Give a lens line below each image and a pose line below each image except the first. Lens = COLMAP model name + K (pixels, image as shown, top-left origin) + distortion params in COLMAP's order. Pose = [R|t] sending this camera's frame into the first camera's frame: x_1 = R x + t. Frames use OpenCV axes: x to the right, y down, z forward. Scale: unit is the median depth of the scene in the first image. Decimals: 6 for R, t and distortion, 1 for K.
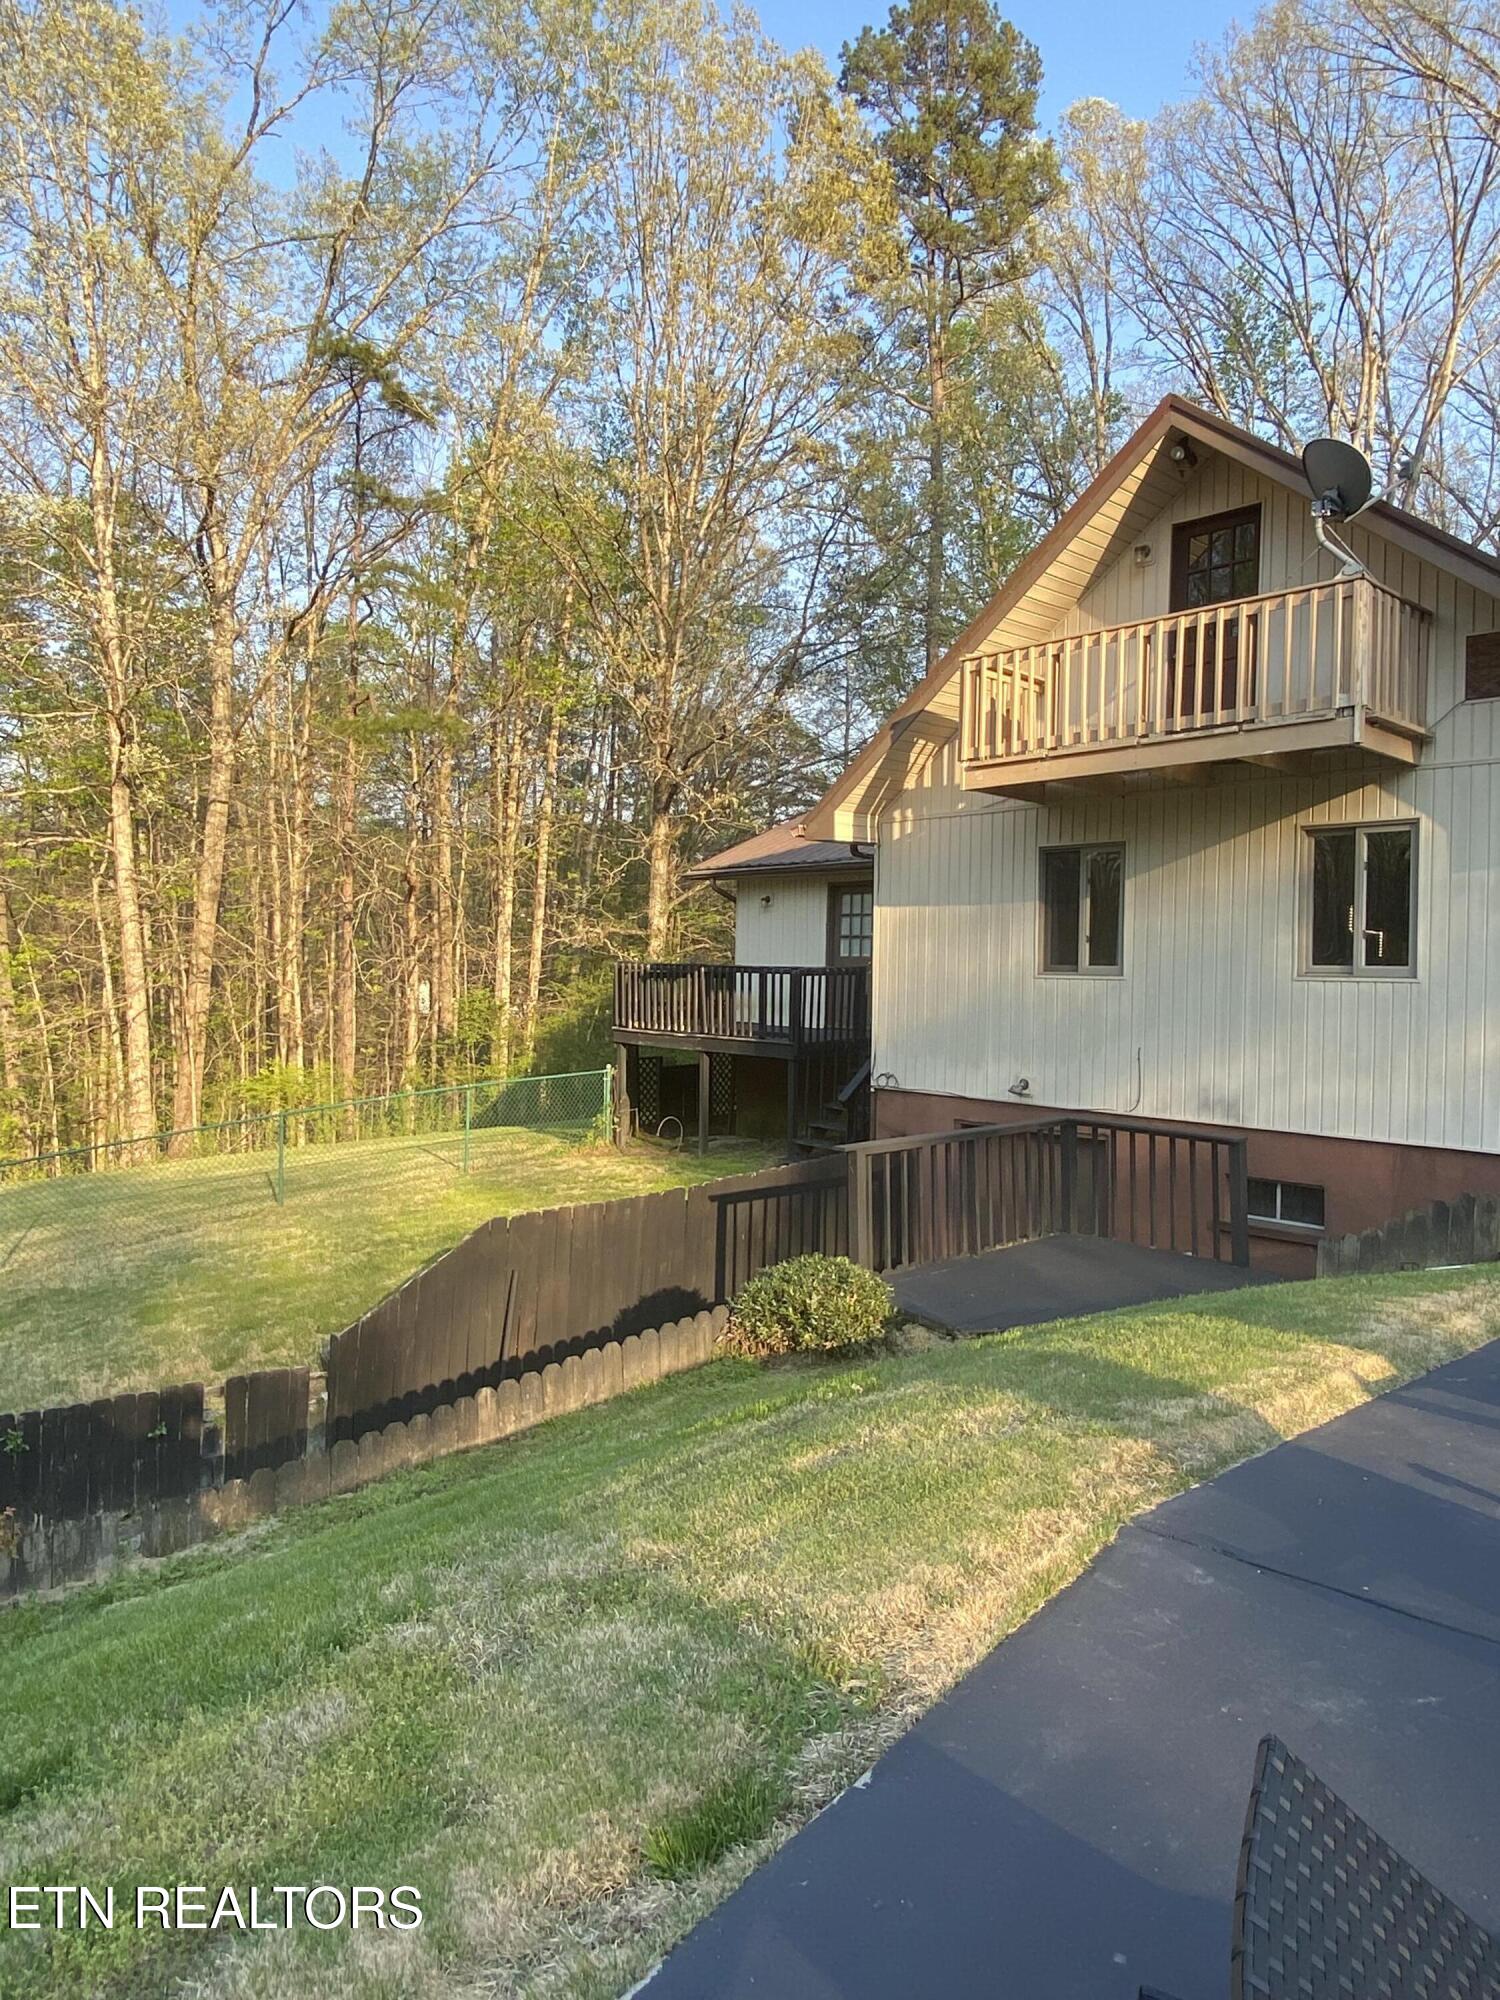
lens RADIAL K [[1281.6, 0, 750.0], [0, 1281.6, 1000.0], [0, 0, 1]] dist [0.038225, -0.075998]
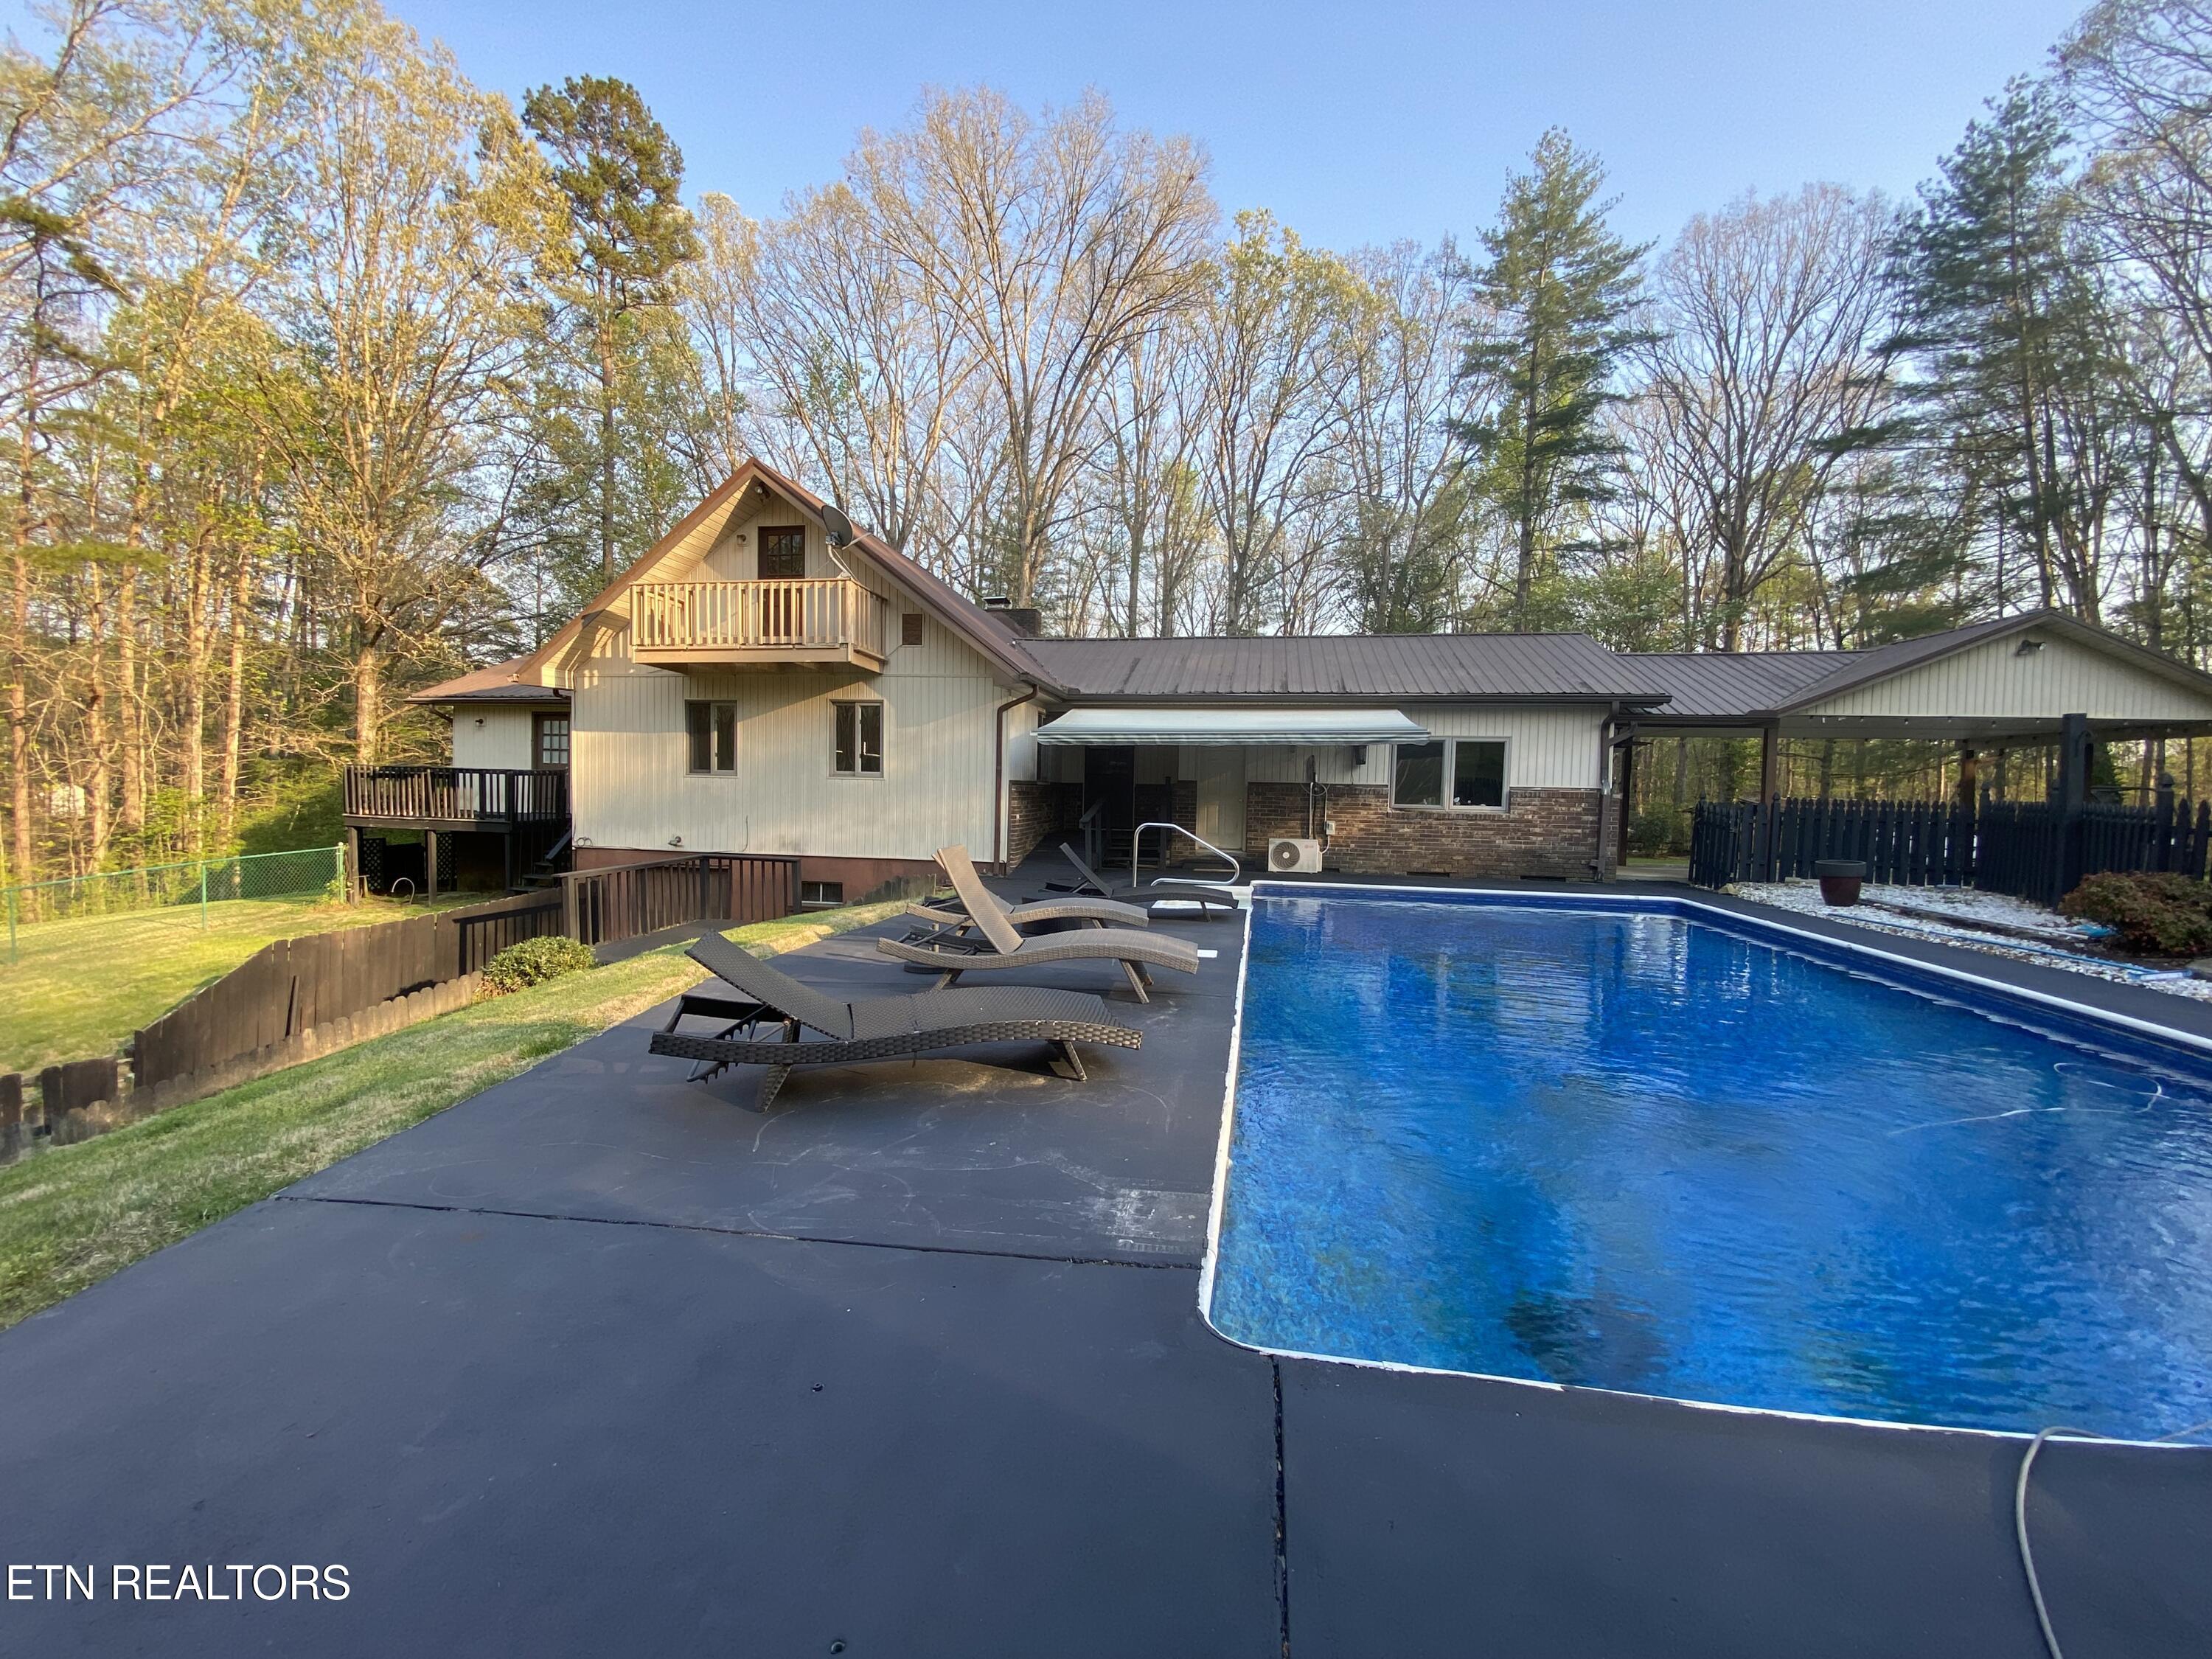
lens RADIAL K [[916.3, 0, 1096.0], [0, 916.3, 825.0], [0, 0, 1]] dist [0.025365, -0.021082]
pose [[0.811189, -0.021843, 0.584376, -0.034132], [0.006597, 0.999580, 0.028204, 0.010687], [-0.584747, -0.019024, 0.810993, -0.220135]]
